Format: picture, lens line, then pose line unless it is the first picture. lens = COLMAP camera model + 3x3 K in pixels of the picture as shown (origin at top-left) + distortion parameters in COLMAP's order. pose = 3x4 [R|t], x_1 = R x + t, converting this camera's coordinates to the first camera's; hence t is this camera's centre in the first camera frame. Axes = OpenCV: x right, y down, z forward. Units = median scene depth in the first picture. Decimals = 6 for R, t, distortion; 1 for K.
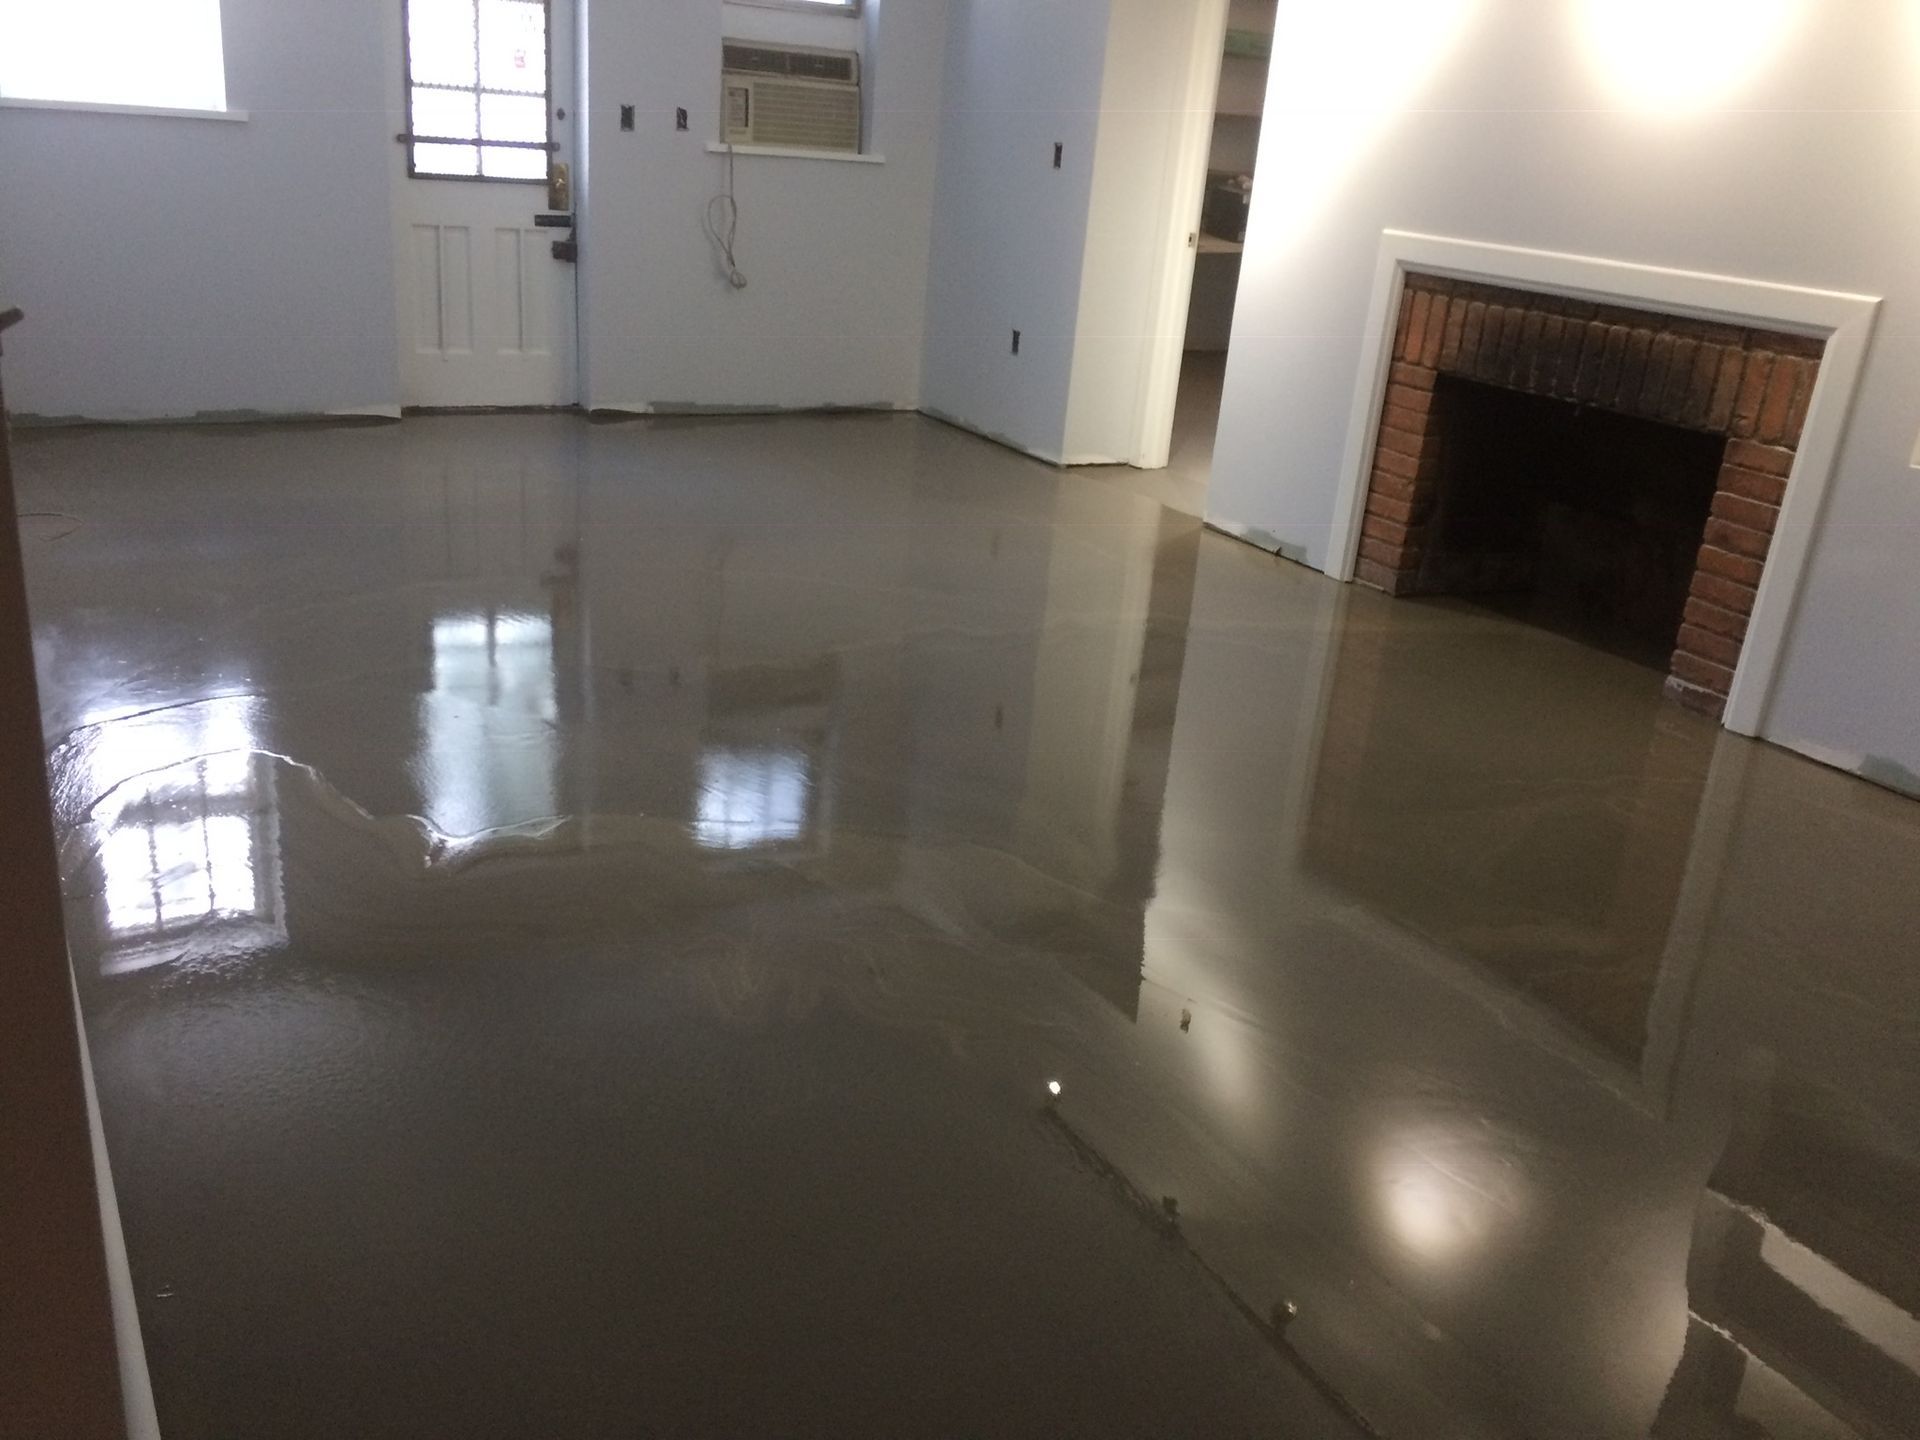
lens RADIAL K [[1641.2, 0, 960.0], [0, 1641.2, 714.2], [0, 0, 1]] dist [0.071729, -0.089496]
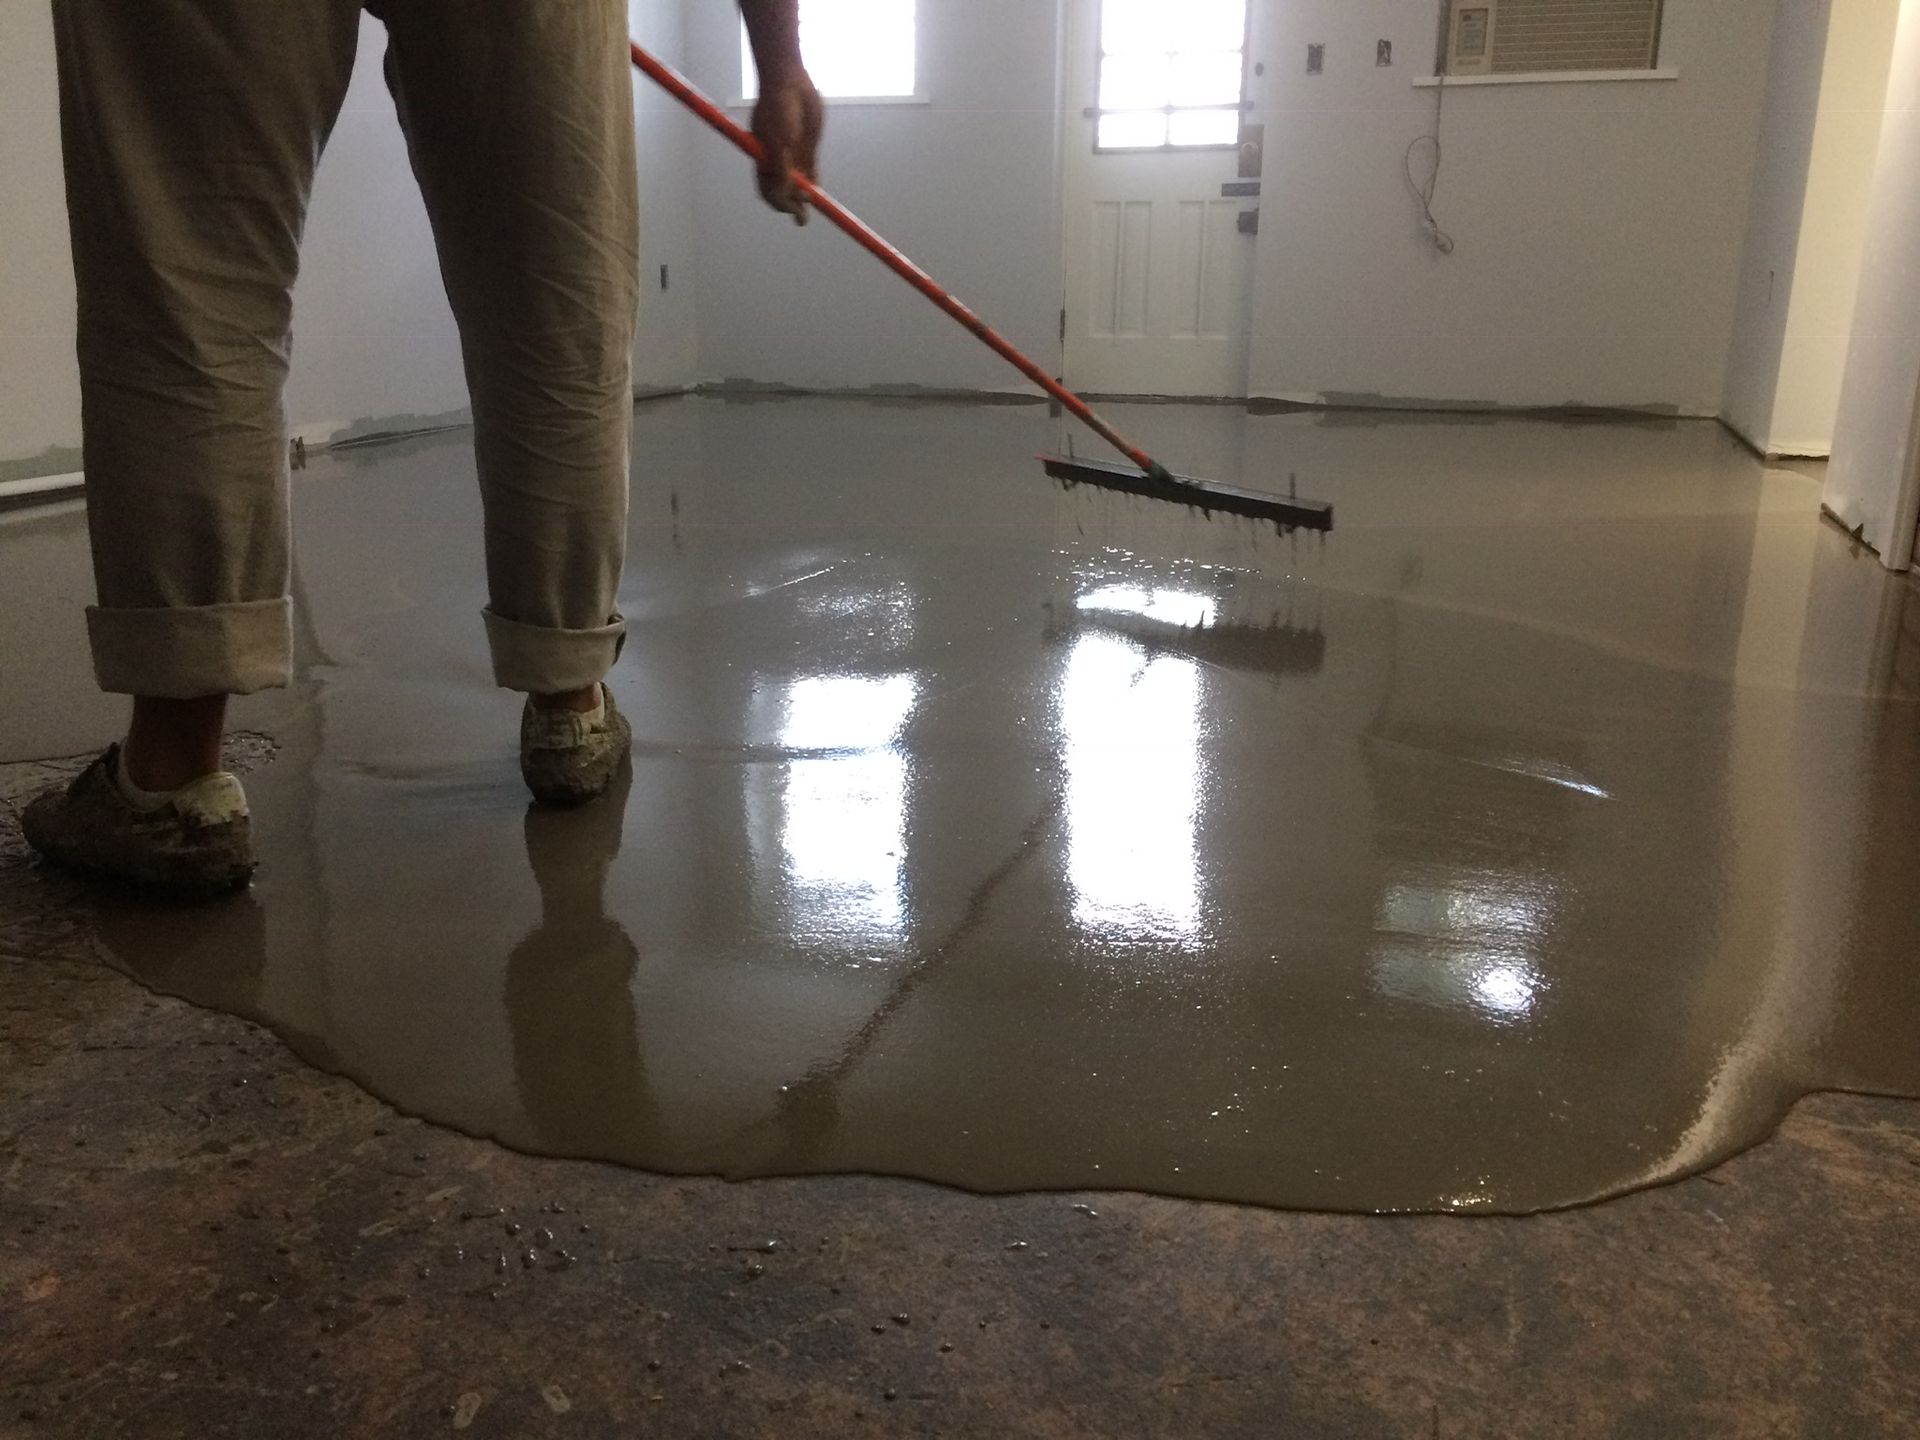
lens RADIAL K [[1641.2, 0, 956.0], [0, 1641.2, 727.2], [0, 0, 1]] dist [0.071729, -0.089496]
pose [[0.649339, 0.129659, -0.749364, 0.365466], [-0.217744, 0.975804, -0.019840, 0.039791], [0.728661, 0.176052, 0.661861, 0.339561]]
